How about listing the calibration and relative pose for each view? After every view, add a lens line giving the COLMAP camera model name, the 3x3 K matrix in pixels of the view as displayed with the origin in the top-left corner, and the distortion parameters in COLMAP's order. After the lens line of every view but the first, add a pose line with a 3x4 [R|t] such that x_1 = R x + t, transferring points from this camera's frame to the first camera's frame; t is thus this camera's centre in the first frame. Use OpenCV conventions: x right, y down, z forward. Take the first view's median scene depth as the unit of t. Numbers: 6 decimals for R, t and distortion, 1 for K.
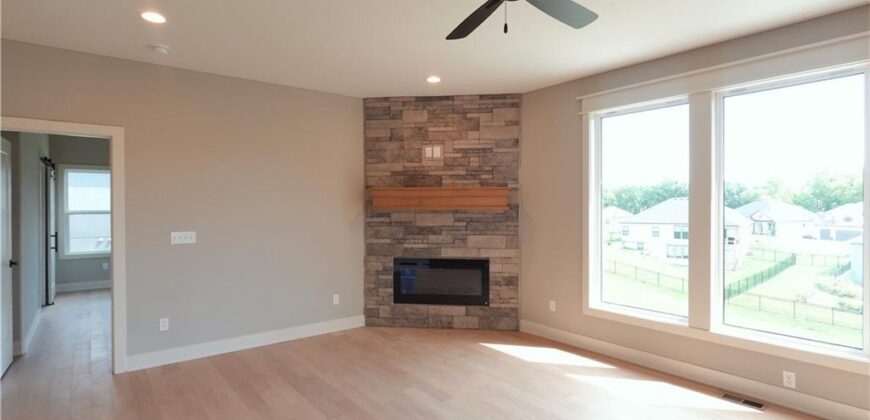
lens RADIAL K [[429.5, 0, 436.7], [0, 429.5, 195.9], [0, 0, 1]] dist [-0.004577, -0.000995]
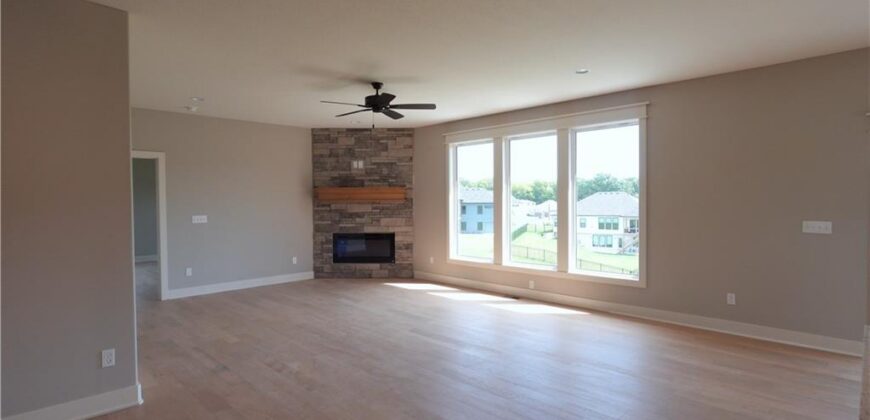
lens RADIAL K [[429.5, 0, 433.1], [0, 429.5, 201.2], [0, 0, 1]] dist [-0.004577, -0.000995]
pose [[0.993519, -0.004722, 0.113565, 0.083441], [0.001851, 0.999676, 0.025370, -0.008572], [-0.113648, -0.024995, 0.993207, -0.570719]]
